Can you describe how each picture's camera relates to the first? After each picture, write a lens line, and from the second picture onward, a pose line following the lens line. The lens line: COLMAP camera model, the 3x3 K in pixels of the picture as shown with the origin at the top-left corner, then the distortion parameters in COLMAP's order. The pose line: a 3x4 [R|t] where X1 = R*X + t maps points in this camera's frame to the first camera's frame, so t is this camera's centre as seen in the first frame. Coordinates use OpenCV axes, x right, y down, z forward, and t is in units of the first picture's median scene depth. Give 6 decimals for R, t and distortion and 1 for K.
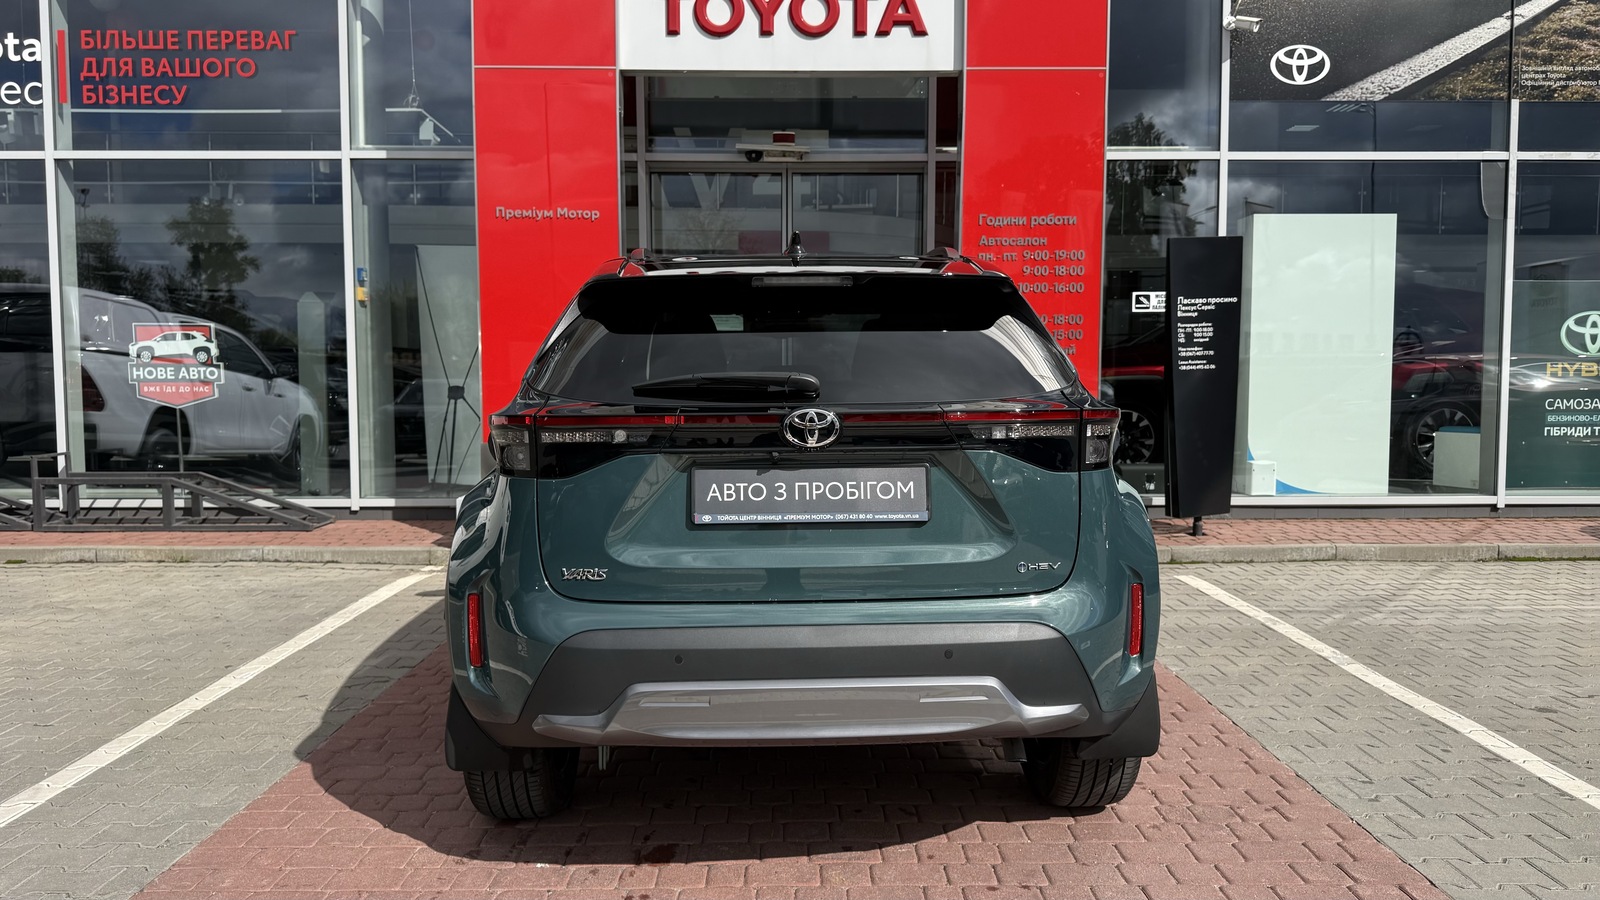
lens RADIAL K [[1128.5, 0, 800.0], [0, 1128.5, 450.0], [0, 0, 1]] dist [-0.004262, -0.001543]
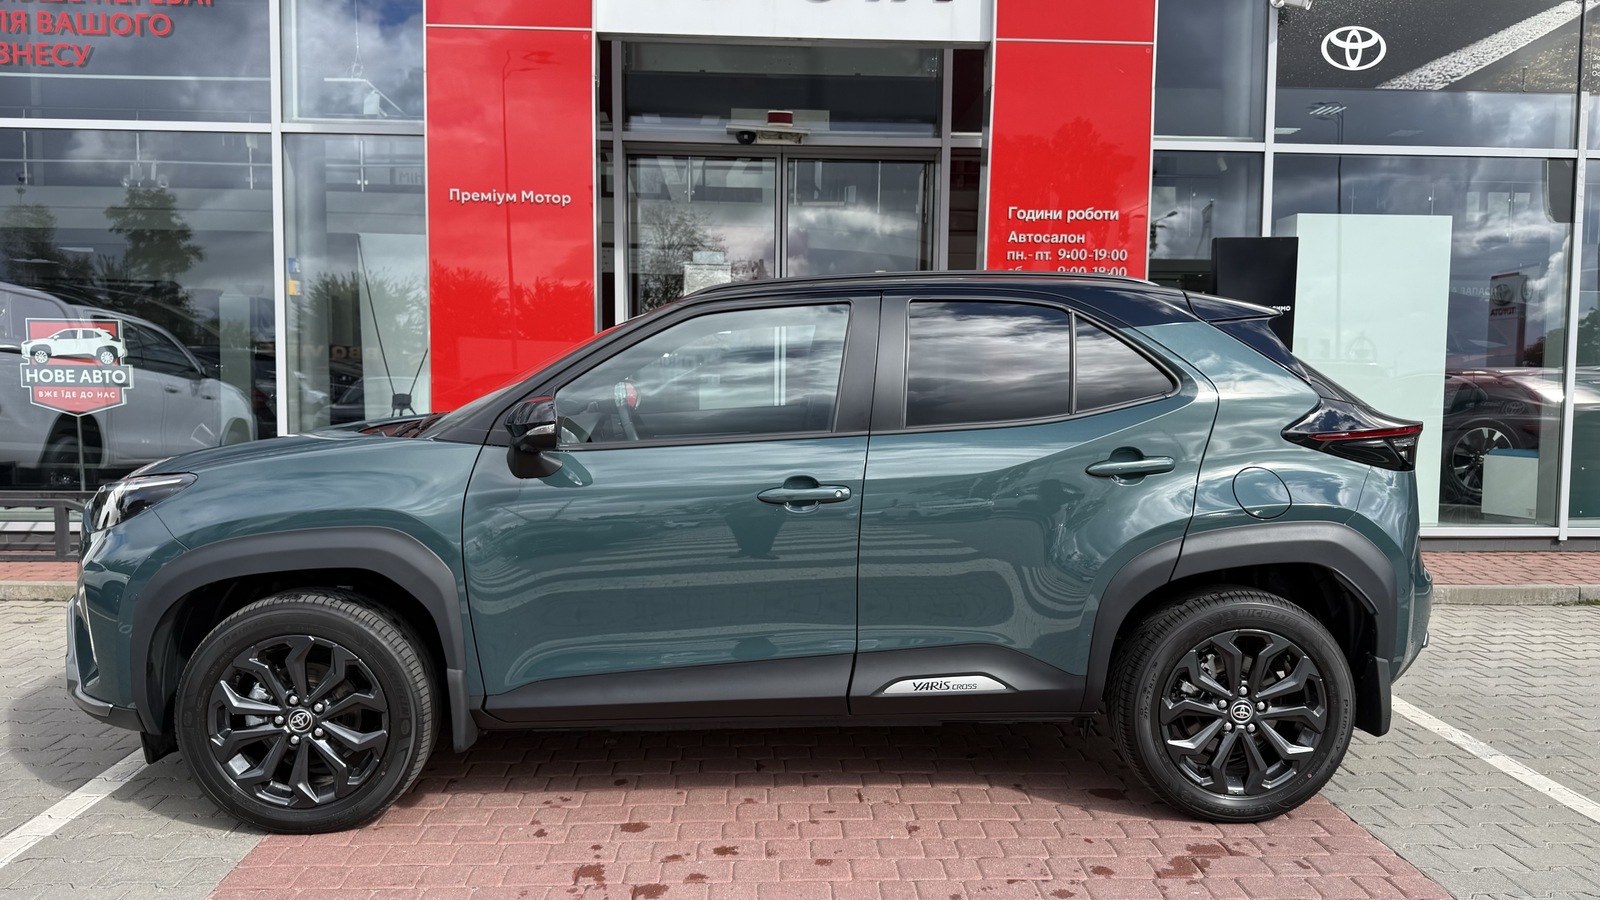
lens RADIAL K [[1132.2, 0, 797.1], [0, 1132.2, 450.5], [0, 0, 1]] dist [-0.012474, 0.006381]
pose [[0.999302, 0.008839, 0.036292, -0.032111], [-0.008893, 0.999960, 0.001322, -0.018348], [-0.036278, -0.001644, 0.999340, 0.119759]]
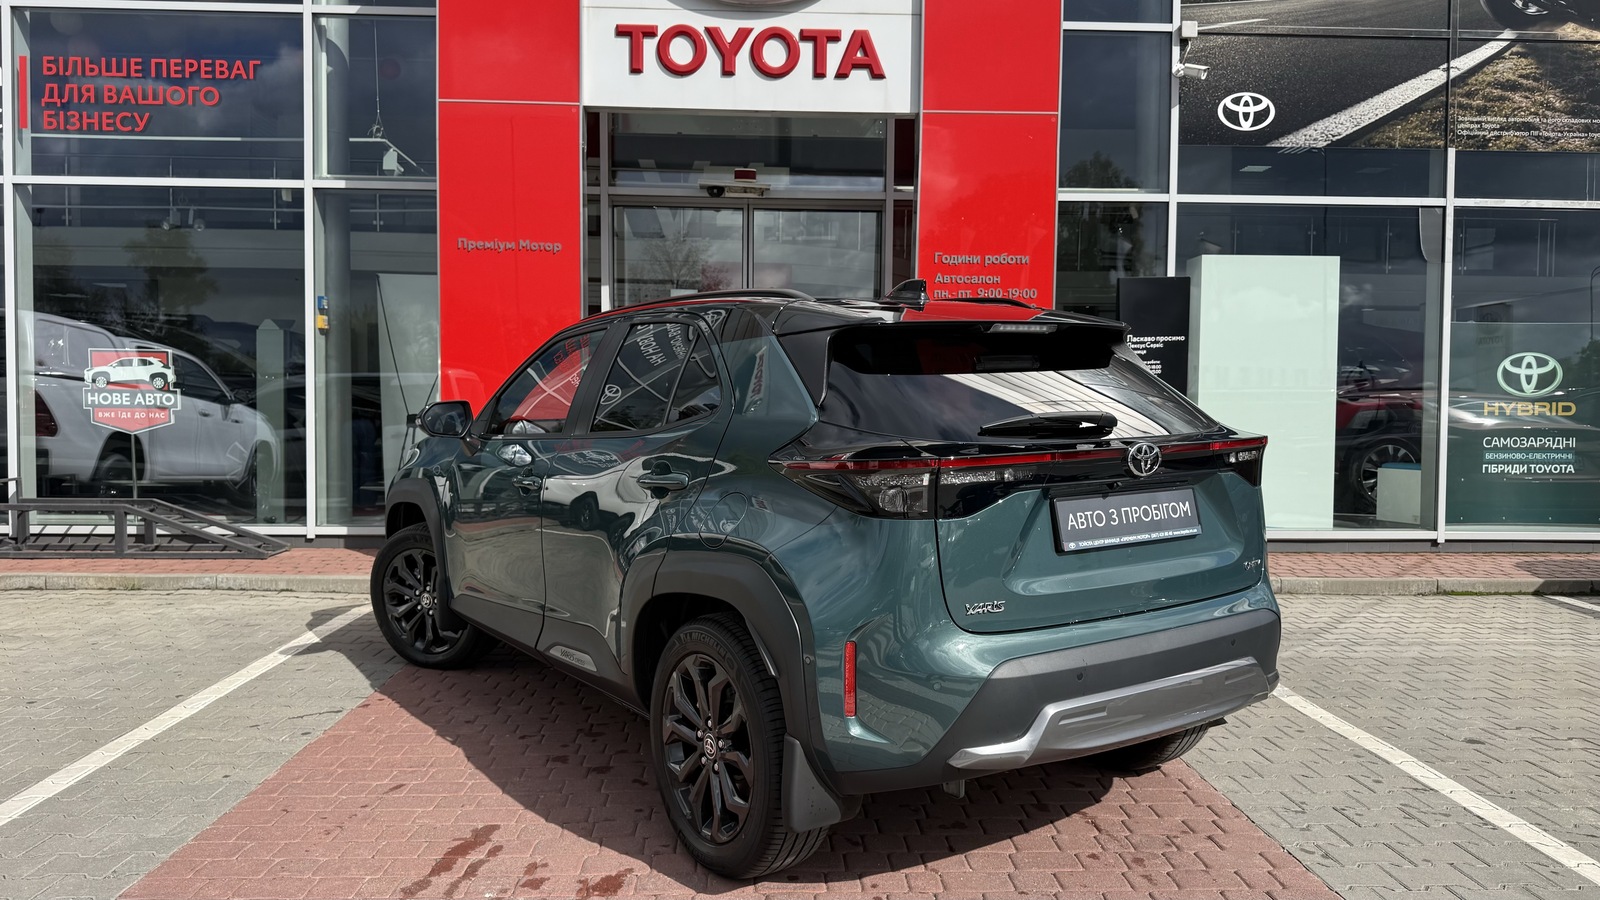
lens RADIAL K [[1126.5, 0, 796.3], [0, 1126.5, 448.3], [0, 0, 1]] dist [0.000002, -0.005657]
pose [[0.999531, 0.008622, 0.029390, 0.004475], [-0.007828, 0.999604, -0.027020, -0.002672], [-0.029611, 0.026778, 0.999203, -0.010477]]
